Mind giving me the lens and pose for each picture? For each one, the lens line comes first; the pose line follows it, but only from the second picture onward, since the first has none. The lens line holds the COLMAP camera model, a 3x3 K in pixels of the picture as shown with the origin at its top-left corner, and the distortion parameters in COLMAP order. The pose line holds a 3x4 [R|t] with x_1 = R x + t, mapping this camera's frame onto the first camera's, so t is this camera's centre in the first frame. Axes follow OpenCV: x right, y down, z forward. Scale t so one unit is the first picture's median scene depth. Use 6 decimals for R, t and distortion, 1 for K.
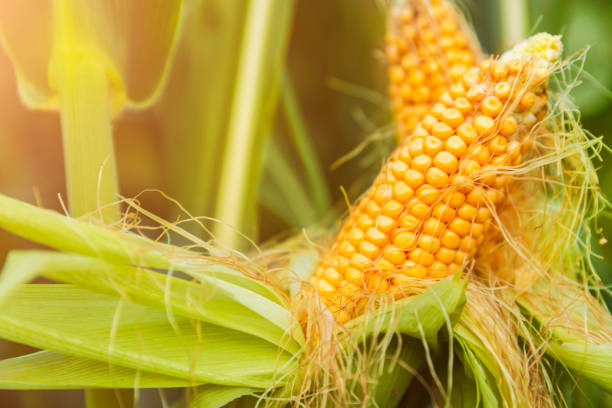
lens RADIAL K [[973.0, 0, 306.0], [0, 973.0, 204.0], [0, 0, 1]] dist [-0.020951, -0.018705]
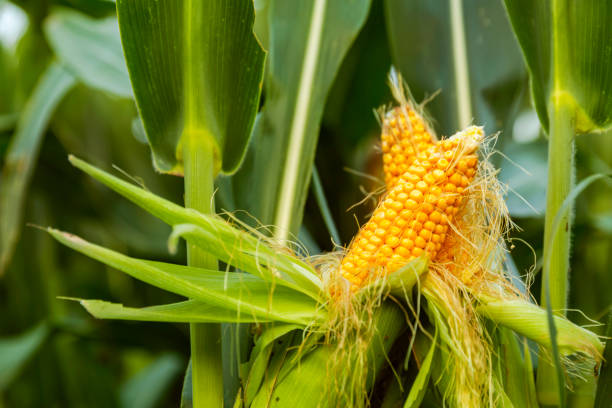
lens RADIAL K [[973.0, 0, 306.0], [0, 973.0, 204.0], [0, 0, 1]] dist [-0.020951, -0.018705]
pose [[0.999935, 0.011087, 0.002679, -0.052375], [-0.010291, 0.978216, -0.207332, 0.321071], [-0.004920, 0.207291, 0.978267, -0.648391]]
